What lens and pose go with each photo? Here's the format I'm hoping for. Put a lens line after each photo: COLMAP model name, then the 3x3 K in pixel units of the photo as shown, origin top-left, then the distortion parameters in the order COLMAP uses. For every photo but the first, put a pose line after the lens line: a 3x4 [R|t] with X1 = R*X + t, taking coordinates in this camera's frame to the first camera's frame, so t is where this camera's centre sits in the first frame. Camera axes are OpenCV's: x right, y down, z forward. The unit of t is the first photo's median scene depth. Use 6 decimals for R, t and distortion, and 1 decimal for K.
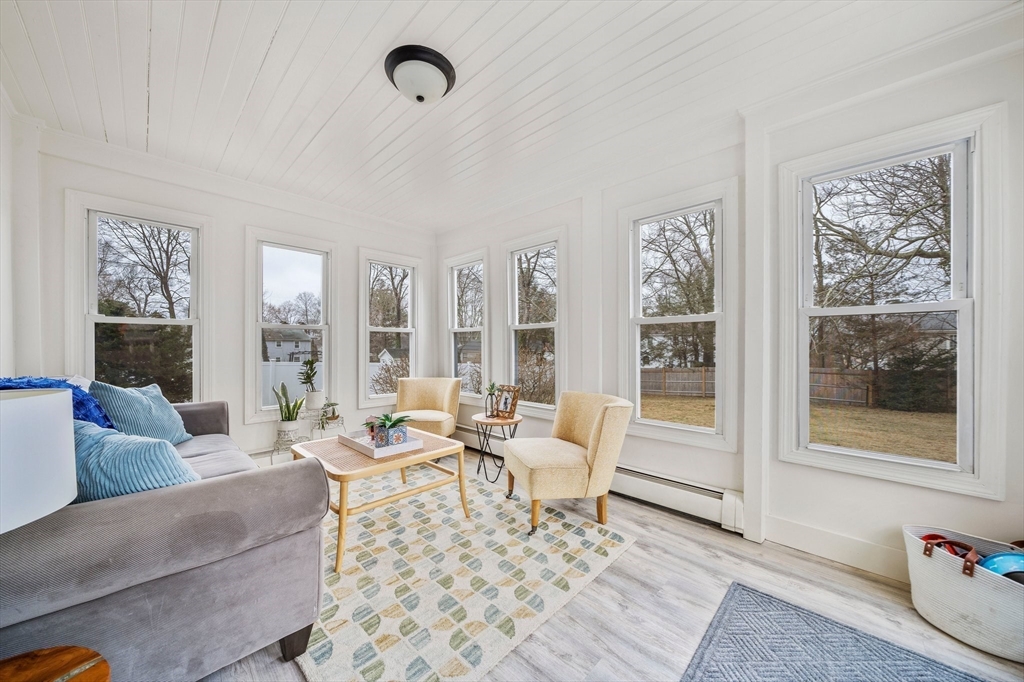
lens RADIAL K [[352.1, 0, 506.9], [0, 352.1, 343.8], [0, 0, 1]] dist [-0.000622, 0.000010]
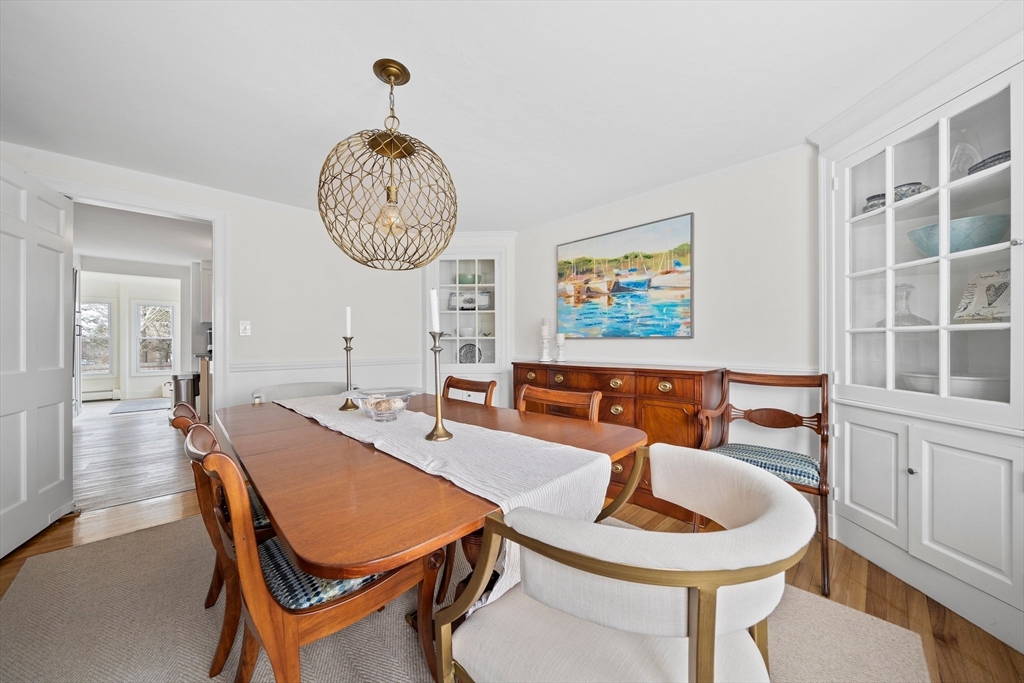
lens RADIAL K [[352.1, 0, 506.9], [0, 352.1, 344.3], [0, 0, 1]] dist [-0.000622, 0.000010]
pose [[0.044229, 0.000178, 0.999021, -2.672958], [-0.005587, 0.999984, 0.000069, -0.056363], [-0.999006, -0.005585, 0.044229, -3.030397]]
